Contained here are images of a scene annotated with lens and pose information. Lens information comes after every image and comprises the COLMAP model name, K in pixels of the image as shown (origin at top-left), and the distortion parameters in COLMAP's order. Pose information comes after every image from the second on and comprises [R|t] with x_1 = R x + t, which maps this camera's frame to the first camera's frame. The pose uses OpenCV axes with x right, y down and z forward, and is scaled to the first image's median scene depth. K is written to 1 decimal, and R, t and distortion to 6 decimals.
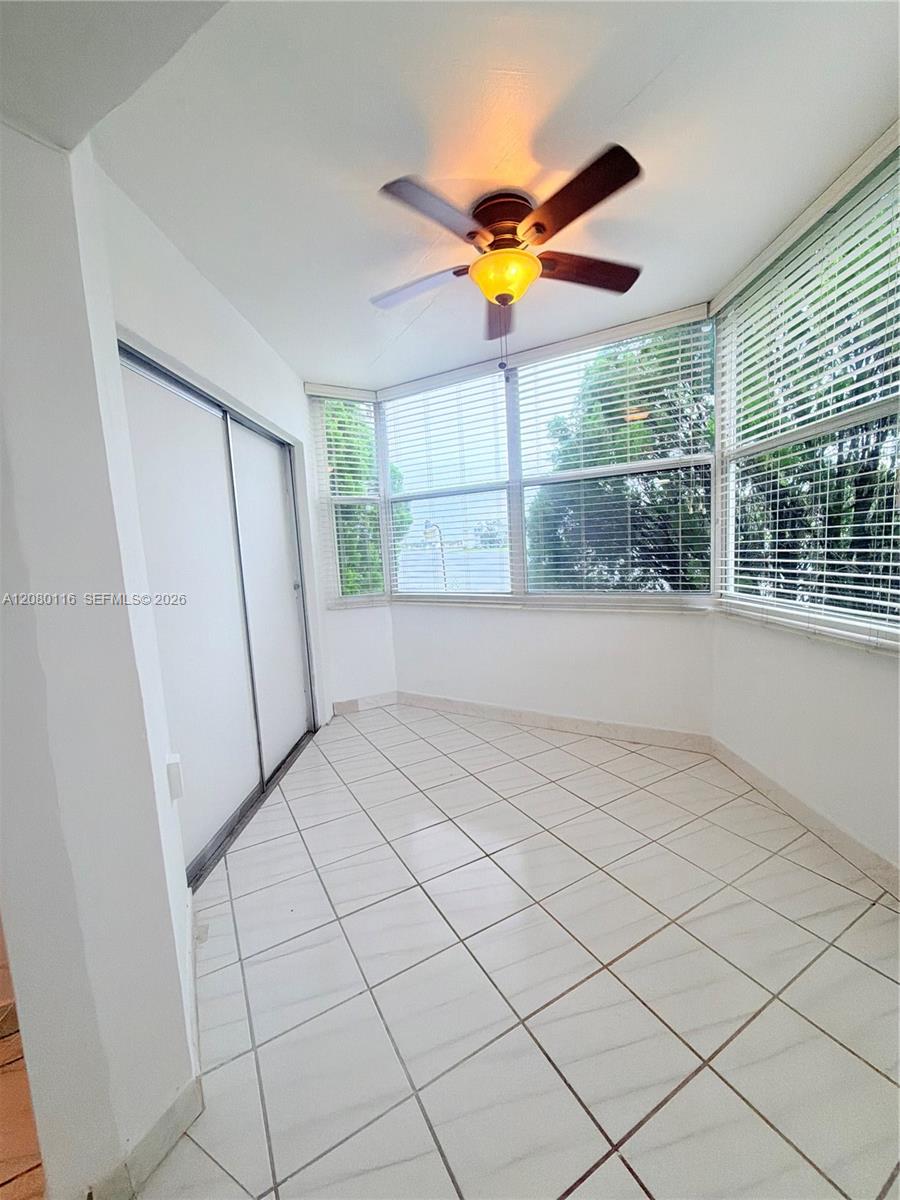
lens RADIAL K [[477.7, 0, 450.5], [0, 477.7, 597.5], [0, 0, 1]] dist [-0.000291, -0.000008]
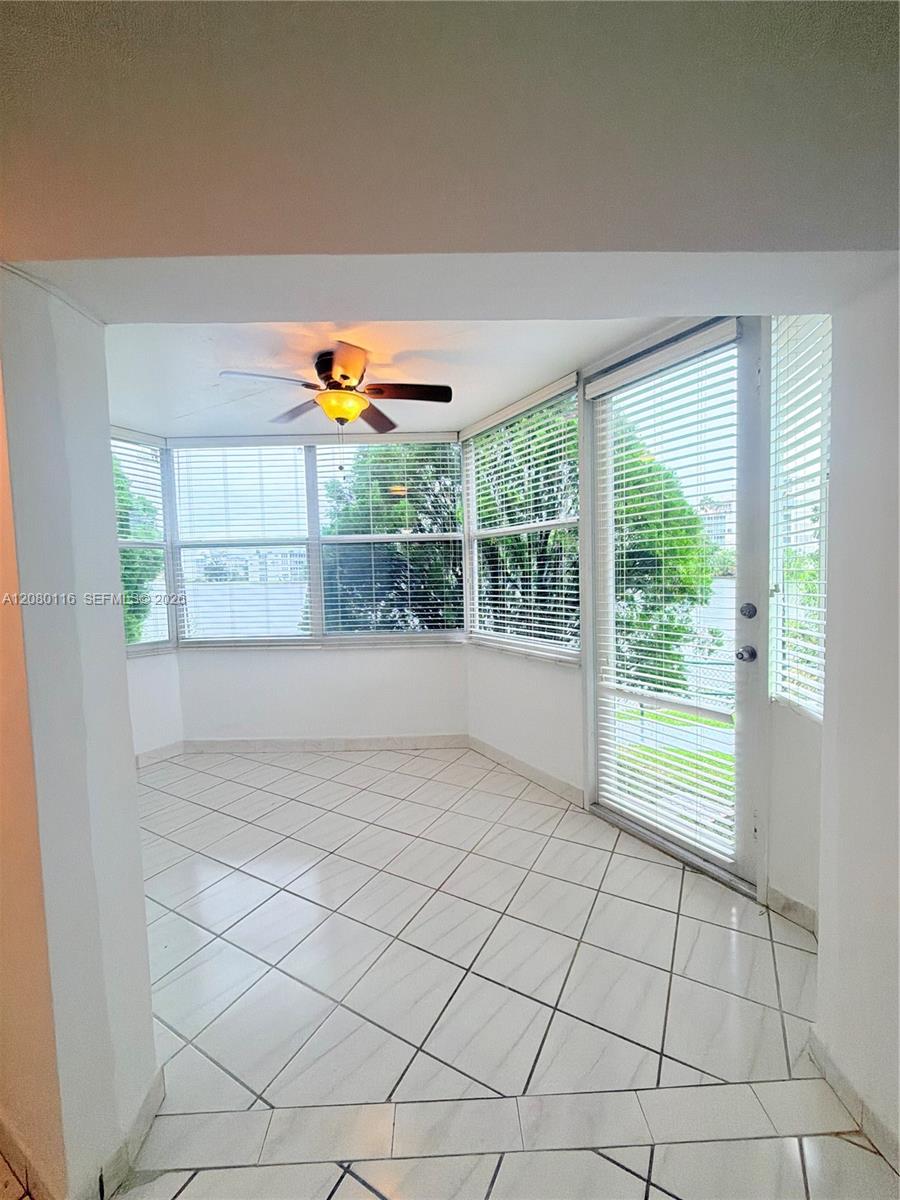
lens RADIAL K [[477.7, 0, 450.5], [0, 477.7, 597.5], [0, 0, 1]] dist [-0.000291, -0.000008]
pose [[0.856201, 0.001155, 0.516641, -0.180236], [0.036232, 0.997401, -0.062276, -0.016626], [-0.515370, 0.072040, 0.853934, -0.154967]]
